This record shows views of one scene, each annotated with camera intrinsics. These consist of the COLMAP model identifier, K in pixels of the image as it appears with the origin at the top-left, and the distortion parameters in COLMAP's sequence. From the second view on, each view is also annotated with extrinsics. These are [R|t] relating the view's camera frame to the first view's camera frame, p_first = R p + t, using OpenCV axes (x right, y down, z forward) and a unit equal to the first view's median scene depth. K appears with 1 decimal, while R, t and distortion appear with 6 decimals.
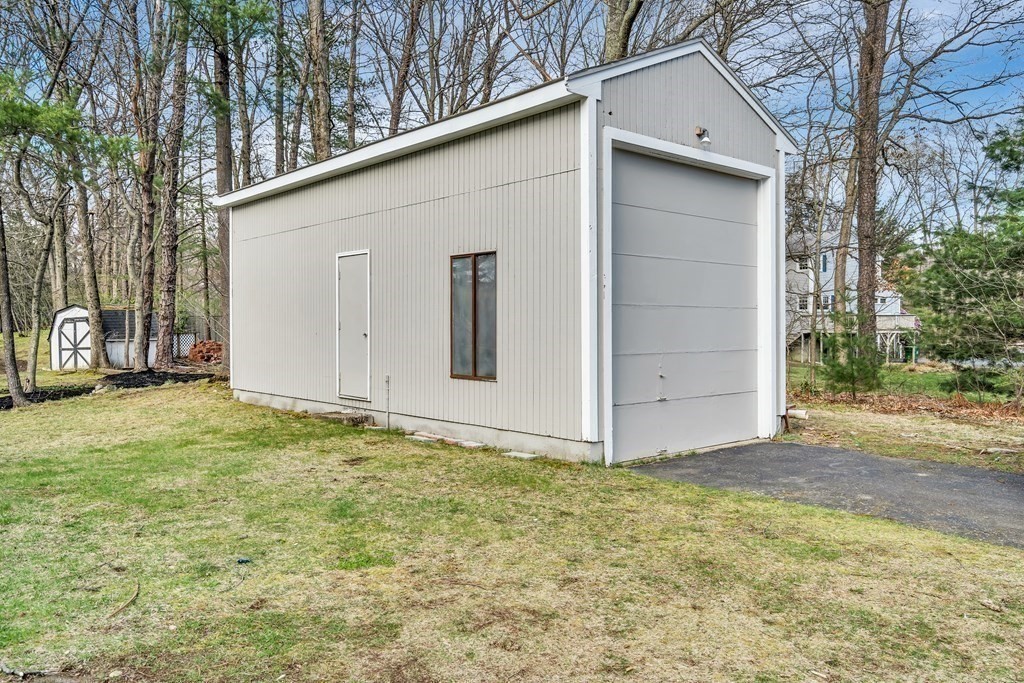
lens RADIAL K [[773.7, 0, 512.8], [0, 773.7, 326.0], [0, 0, 1]] dist [0.008586, 0.003242]
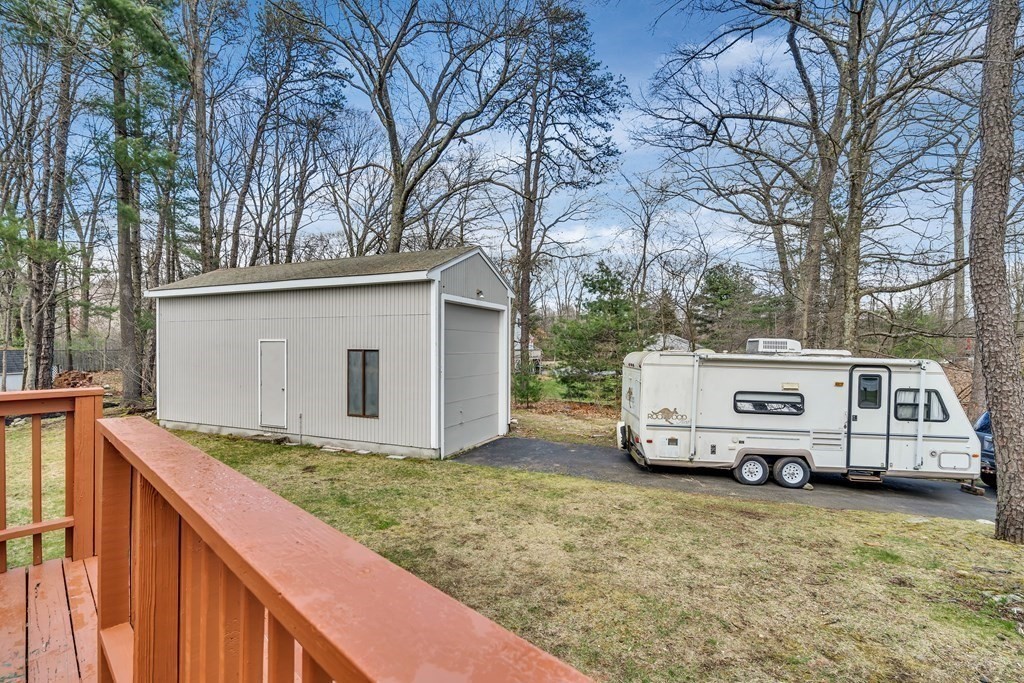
lens RADIAL K [[480.1, 0, 510.5], [0, 480.1, 352.0], [0, 0, 1]] dist [-0.002611, 0.000148]
pose [[0.908196, 0.002097, 0.418539, -0.208111], [-0.007488, 0.999909, 0.011240, -0.100885], [-0.418478, -0.013342, 0.908129, -0.193177]]
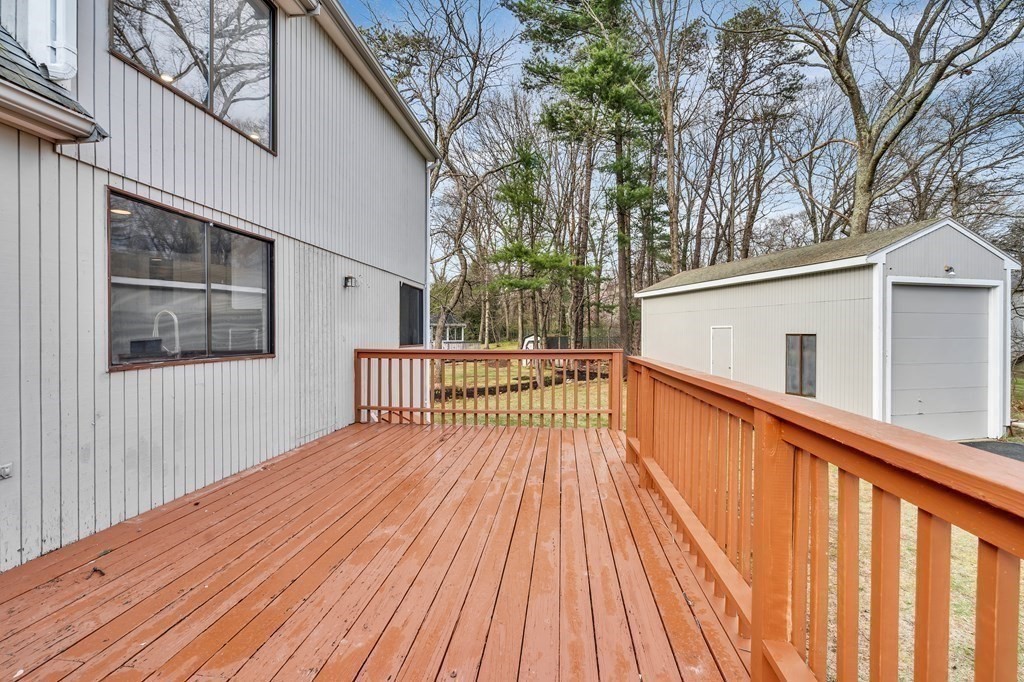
lens RADIAL K [[481.1, 0, 509.9], [0, 481.1, 336.5], [0, 0, 1]] dist [0.000051, 0.000715]
pose [[0.892841, 0.005128, -0.450342, -0.160596], [-0.002278, 0.999974, 0.006869, -0.091514], [0.450365, -0.005107, 0.892830, -0.457785]]
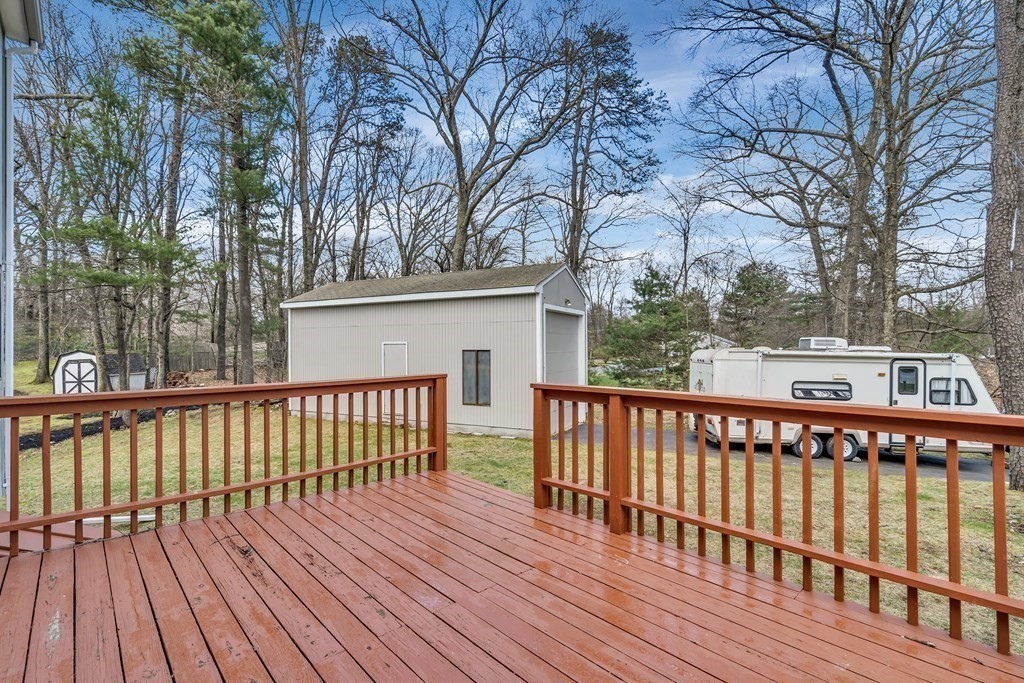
lens RADIAL K [[480.3, 0, 512.0], [0, 480.3, 344.1], [0, 0, 1]] dist [-0.002412, 0.001009]
pose [[0.927605, -0.001229, 0.373561, -0.470453], [0.002711, 0.999990, -0.003441, -0.102976], [-0.373554, 0.004205, 0.927599, -0.340348]]
